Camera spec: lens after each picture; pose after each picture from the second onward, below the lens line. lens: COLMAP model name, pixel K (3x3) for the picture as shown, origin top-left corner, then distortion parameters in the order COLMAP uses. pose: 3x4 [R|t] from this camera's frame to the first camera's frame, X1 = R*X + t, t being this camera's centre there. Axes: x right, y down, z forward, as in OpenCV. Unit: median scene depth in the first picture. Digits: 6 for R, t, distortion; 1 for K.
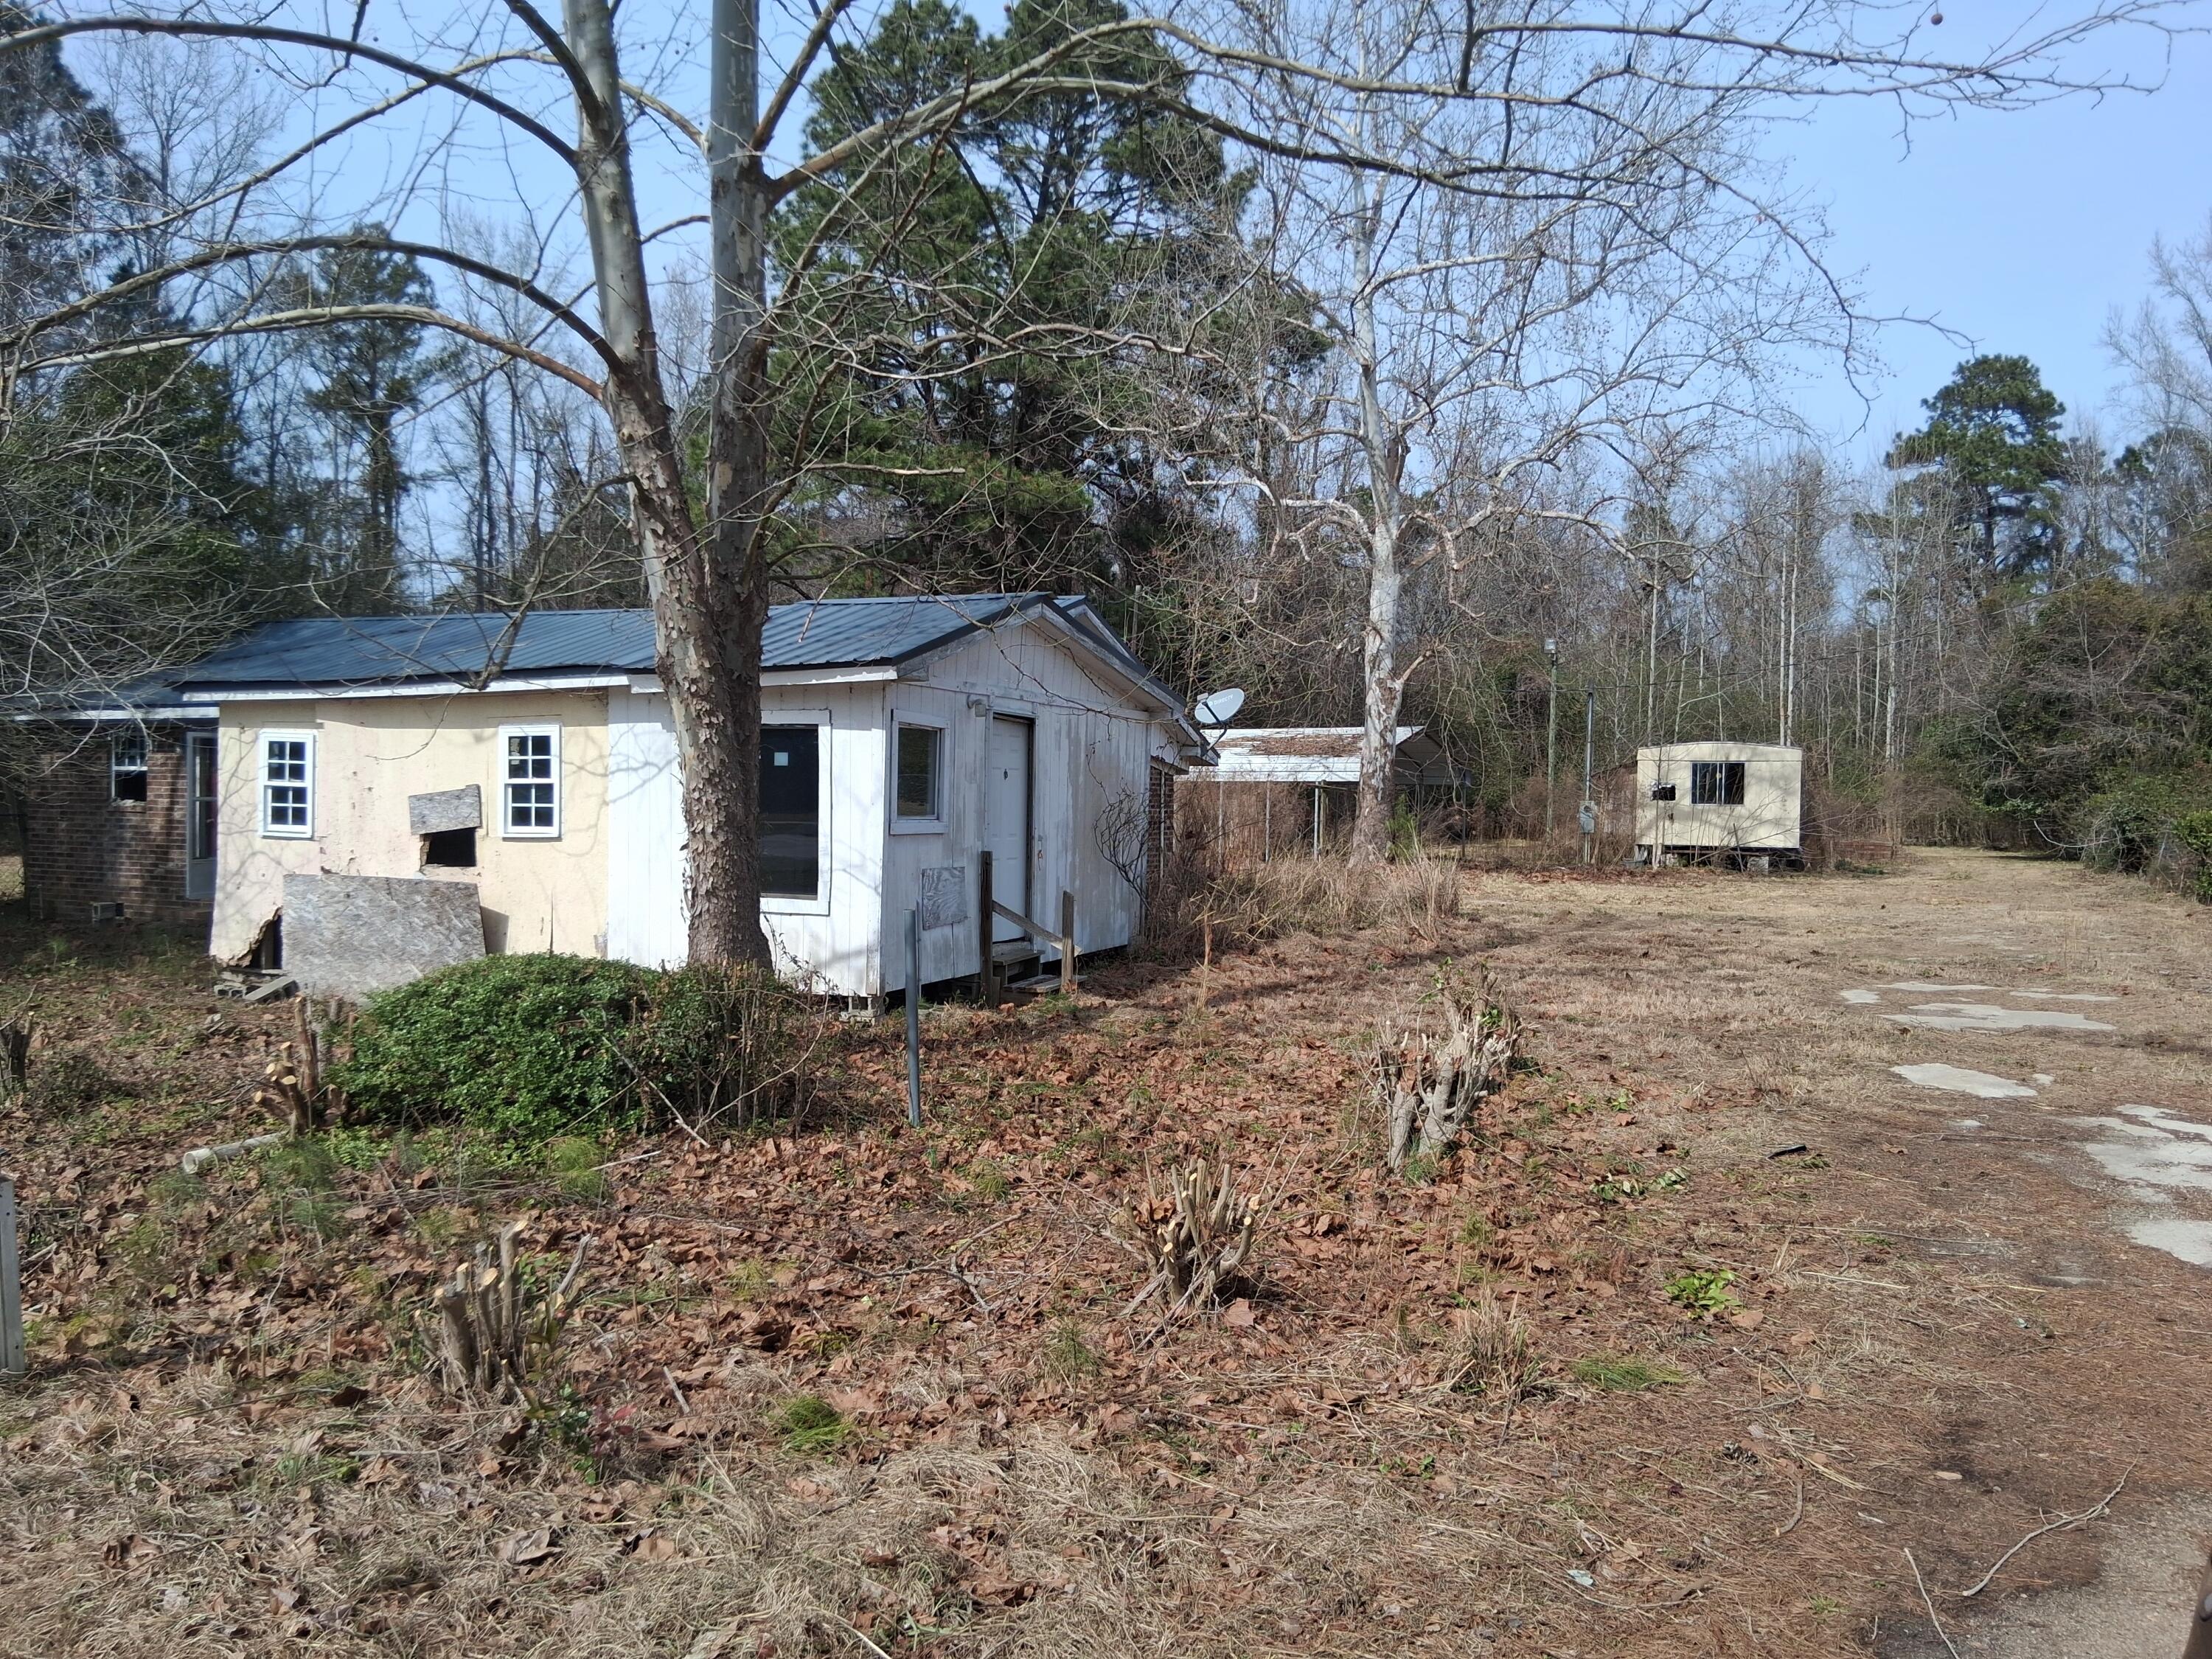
lens RADIAL K [[1685.7, 0, 1106.0], [0, 1685.7, 829.5], [0, 0, 1]] dist [0.079827, -0.172991]
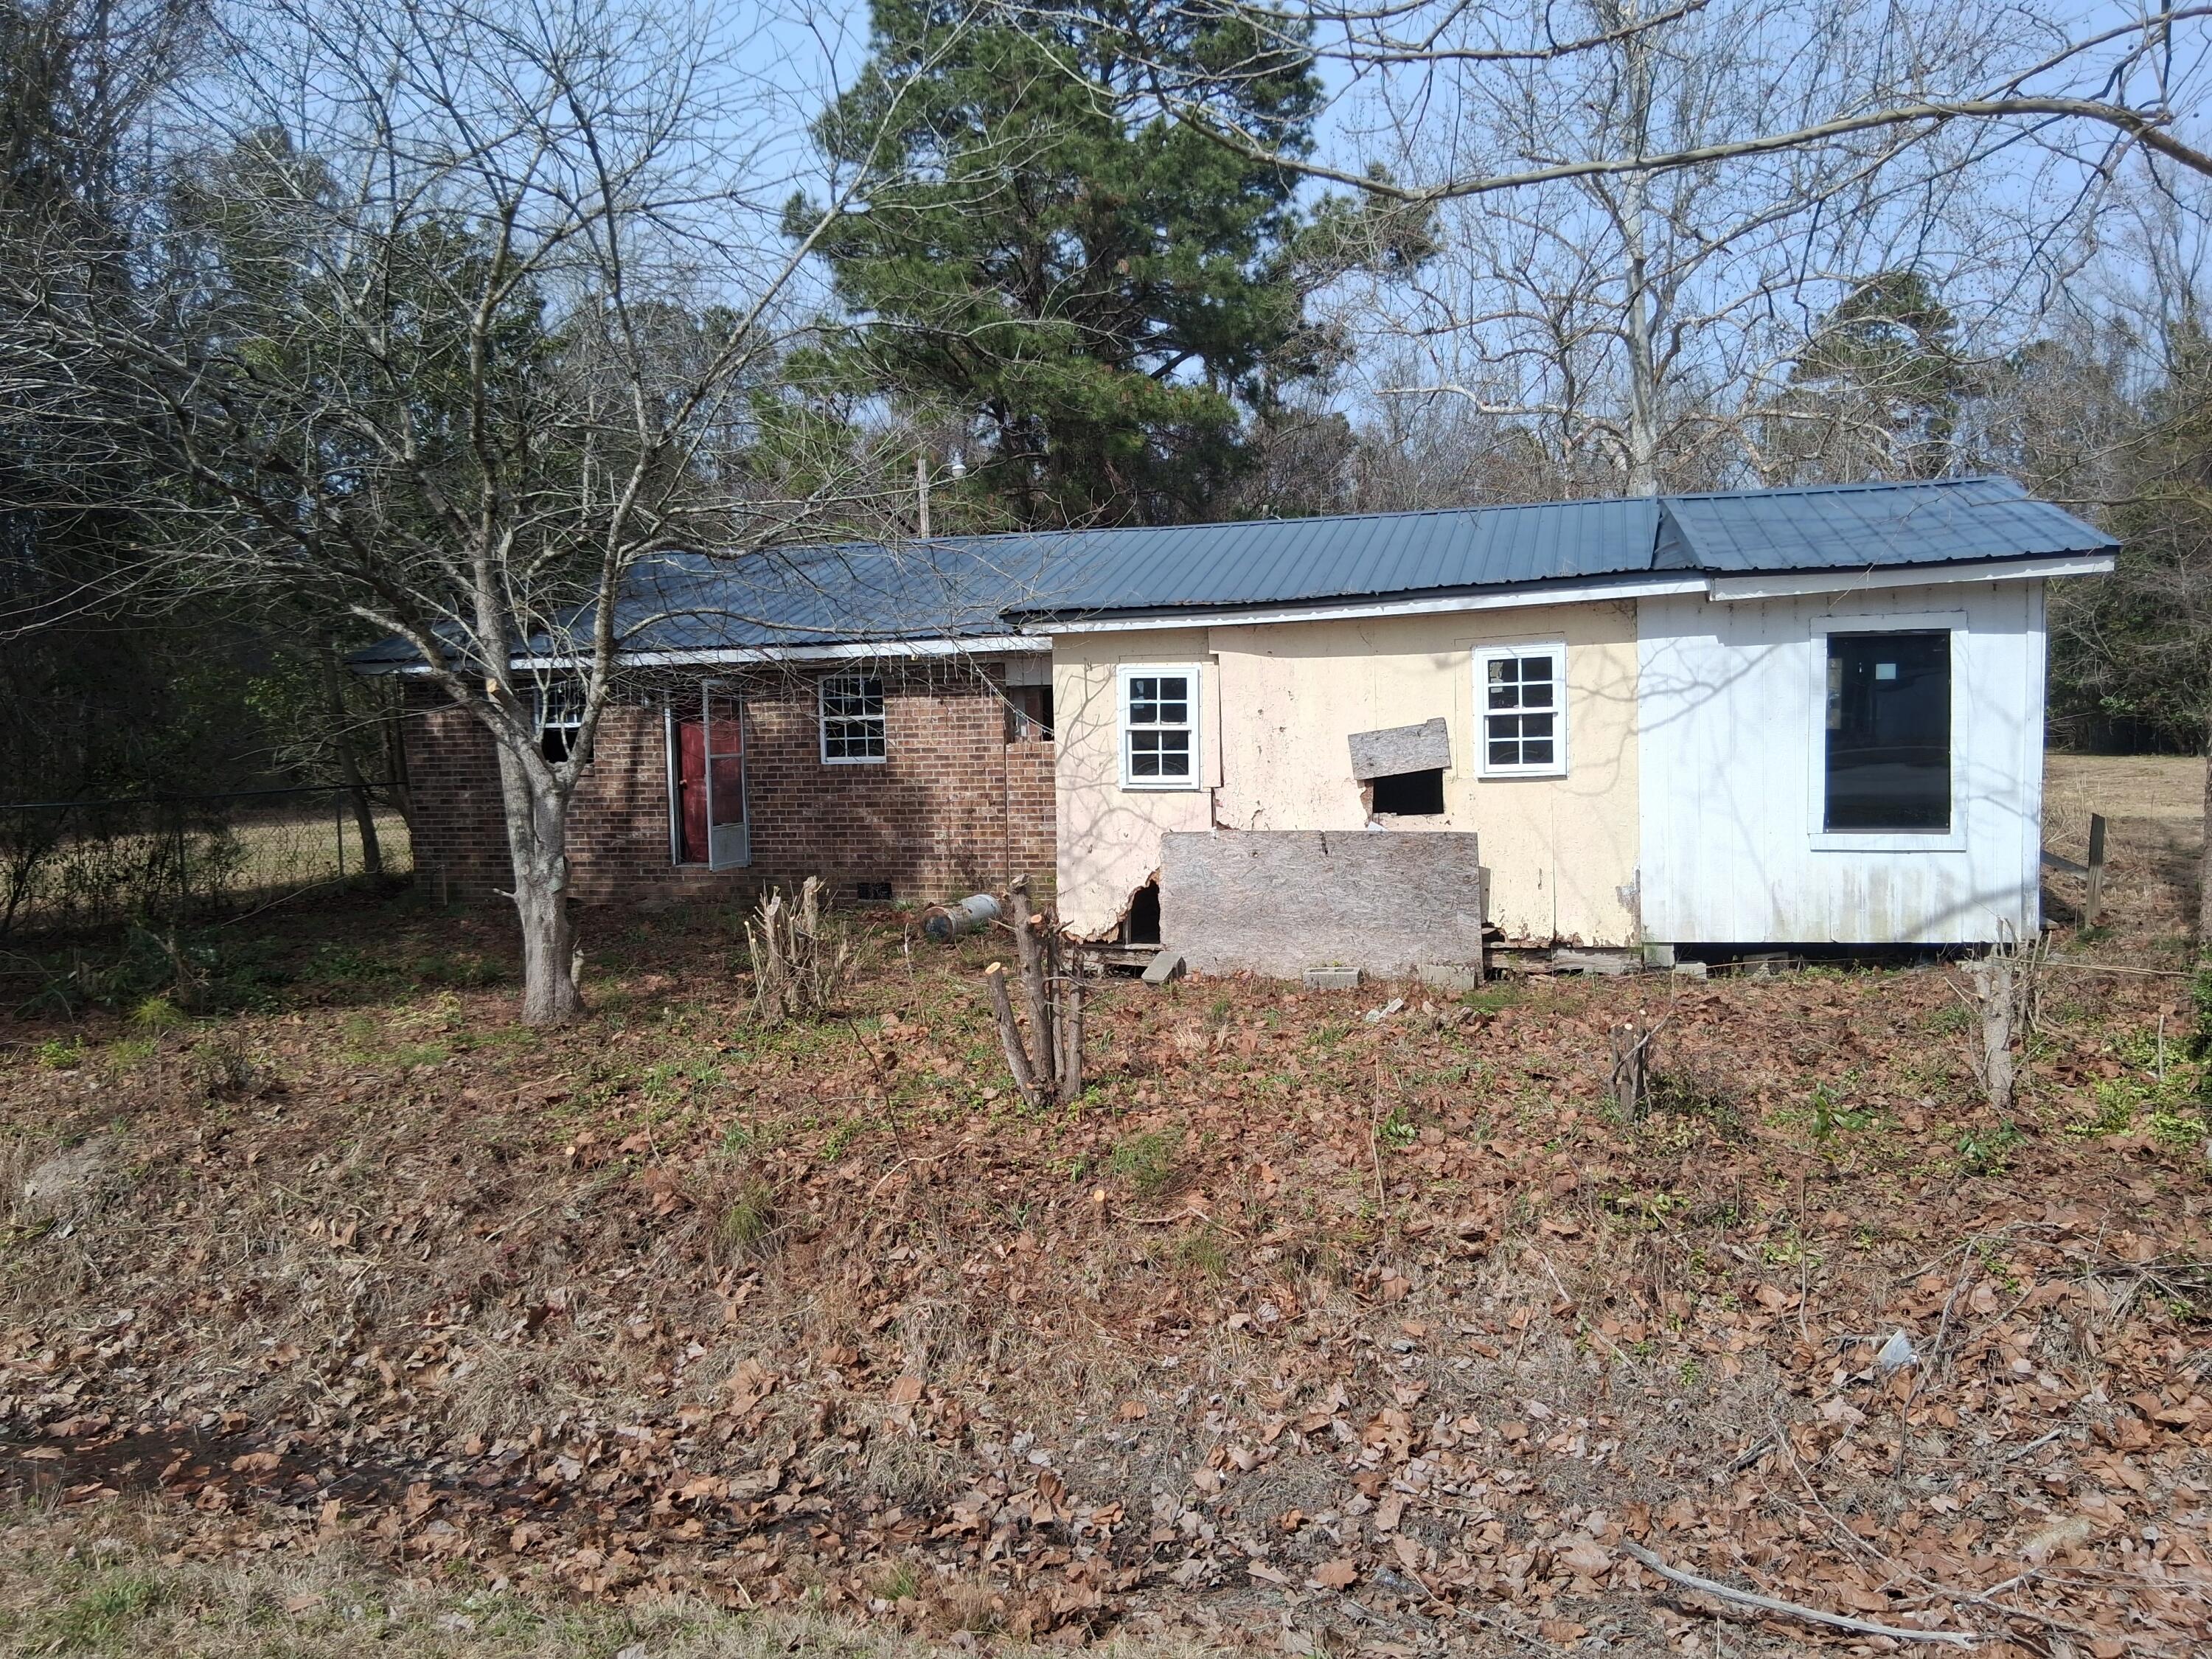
lens RADIAL K [[1685.7, 0, 1106.0], [0, 1685.7, 829.5], [0, 0, 1]] dist [0.079827, -0.172991]
pose [[0.993924, -0.042809, 0.101404, -0.605756], [0.038984, 0.998462, 0.039409, -0.010145], [-0.102935, -0.035217, 0.994064, 0.159622]]
